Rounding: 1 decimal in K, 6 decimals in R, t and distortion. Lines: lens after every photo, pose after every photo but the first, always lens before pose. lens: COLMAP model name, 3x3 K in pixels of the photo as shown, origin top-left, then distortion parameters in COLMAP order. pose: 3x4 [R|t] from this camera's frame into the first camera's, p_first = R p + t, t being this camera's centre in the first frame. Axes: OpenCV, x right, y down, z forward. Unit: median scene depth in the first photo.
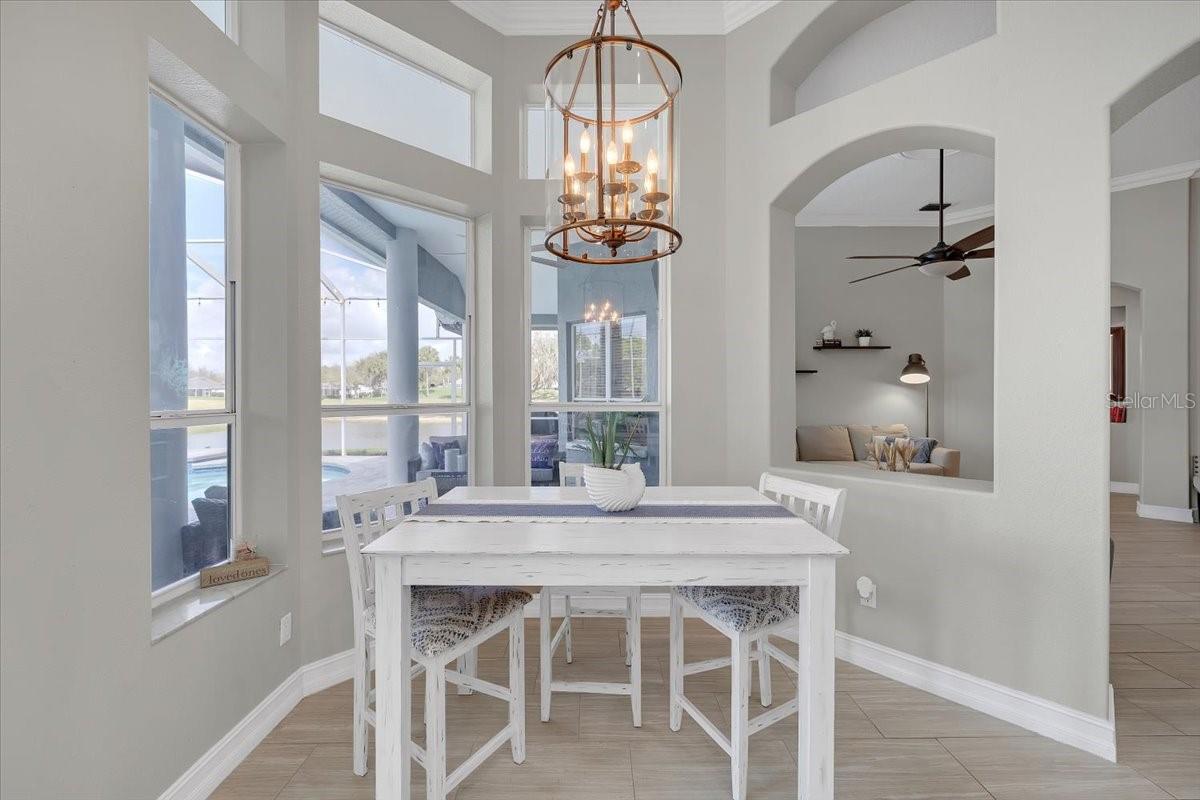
lens RADIAL K [[488.0, 0, 603.6], [0, 488.0, 394.1], [0, 0, 1]] dist [-0.000658, -0.000050]
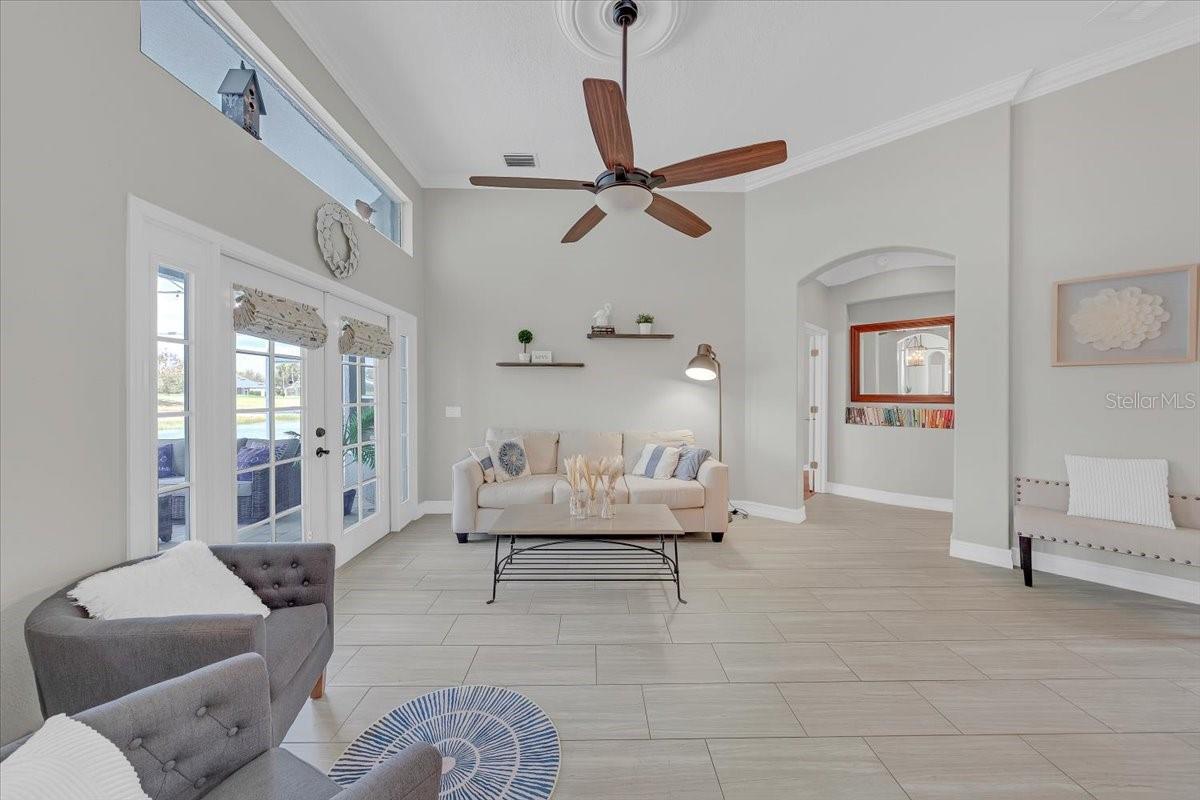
lens RADIAL K [[412.6, 0, 600.6], [0, 412.6, 394.9], [0, 0, 1]] dist [-0.001542, -0.000079]
pose [[0.999726, 0.006116, 0.022598, 0.448585], [-0.006126, 0.999981, 0.000372, 0.004067], [-0.022595, -0.000511, 0.999745, 0.309015]]
